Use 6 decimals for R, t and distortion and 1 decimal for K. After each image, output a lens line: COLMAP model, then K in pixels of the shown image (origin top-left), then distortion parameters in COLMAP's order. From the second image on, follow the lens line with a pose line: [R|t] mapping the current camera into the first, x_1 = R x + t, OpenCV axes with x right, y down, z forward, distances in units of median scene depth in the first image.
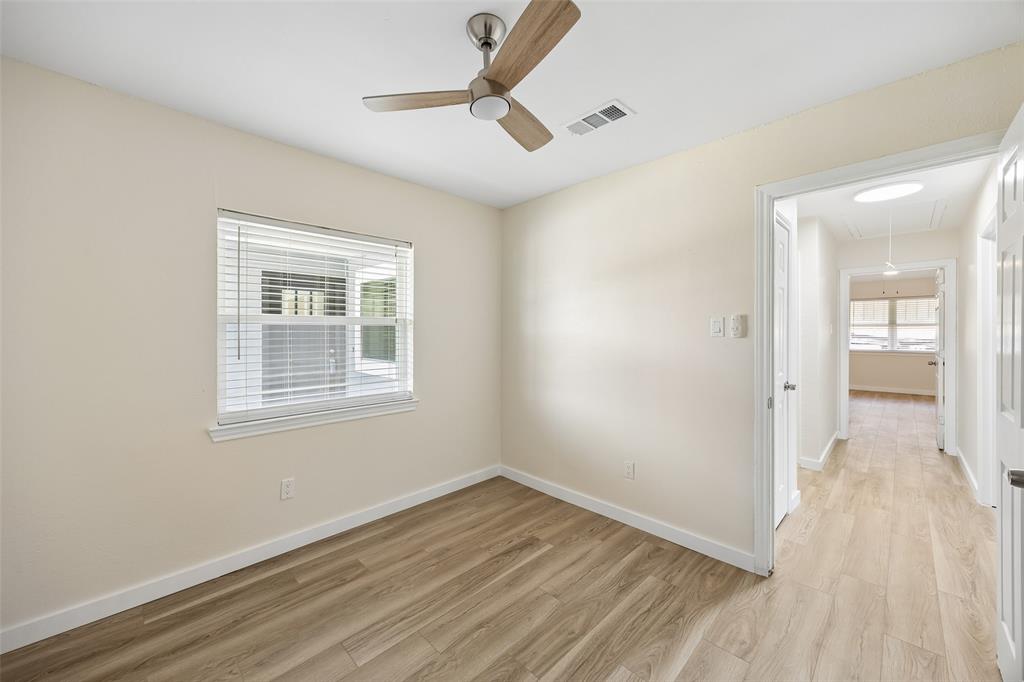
lens RADIAL K [[395.8, 0, 512.3], [0, 395.8, 336.4], [0, 0, 1]] dist [0.000006, 0.000069]
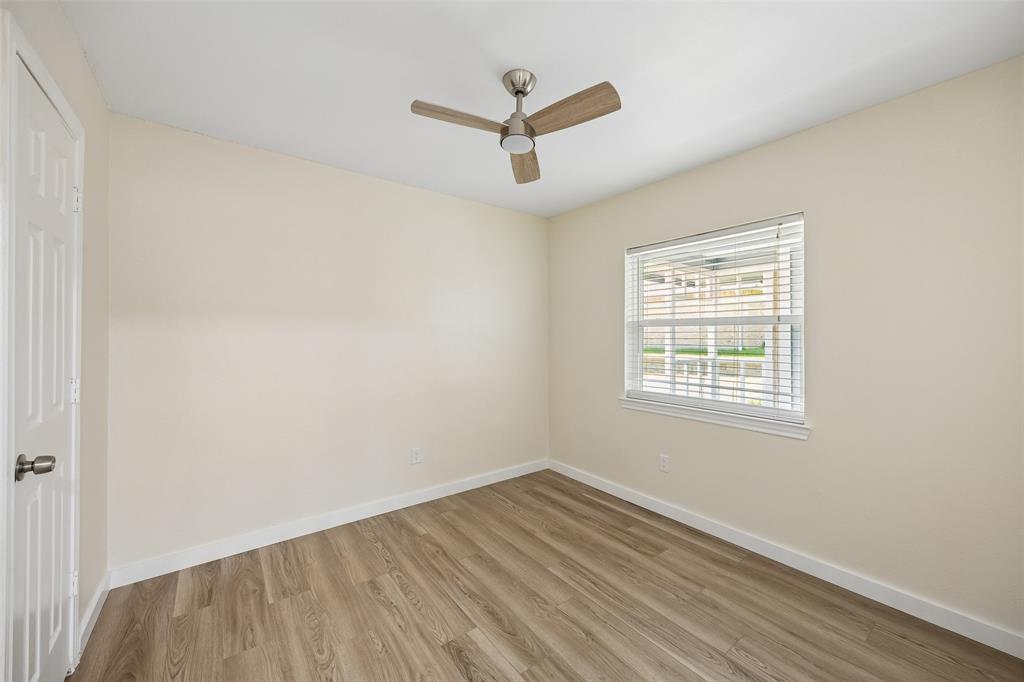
lens RADIAL K [[395.8, 0, 512.3], [0, 395.8, 336.4], [0, 0, 1]] dist [0.000006, 0.000069]
pose [[-0.149266, 0.007521, -0.988769, 0.758926], [-0.012384, 0.999878, 0.009475, -0.005798], [0.988720, 0.013660, -0.149154, 0.796750]]
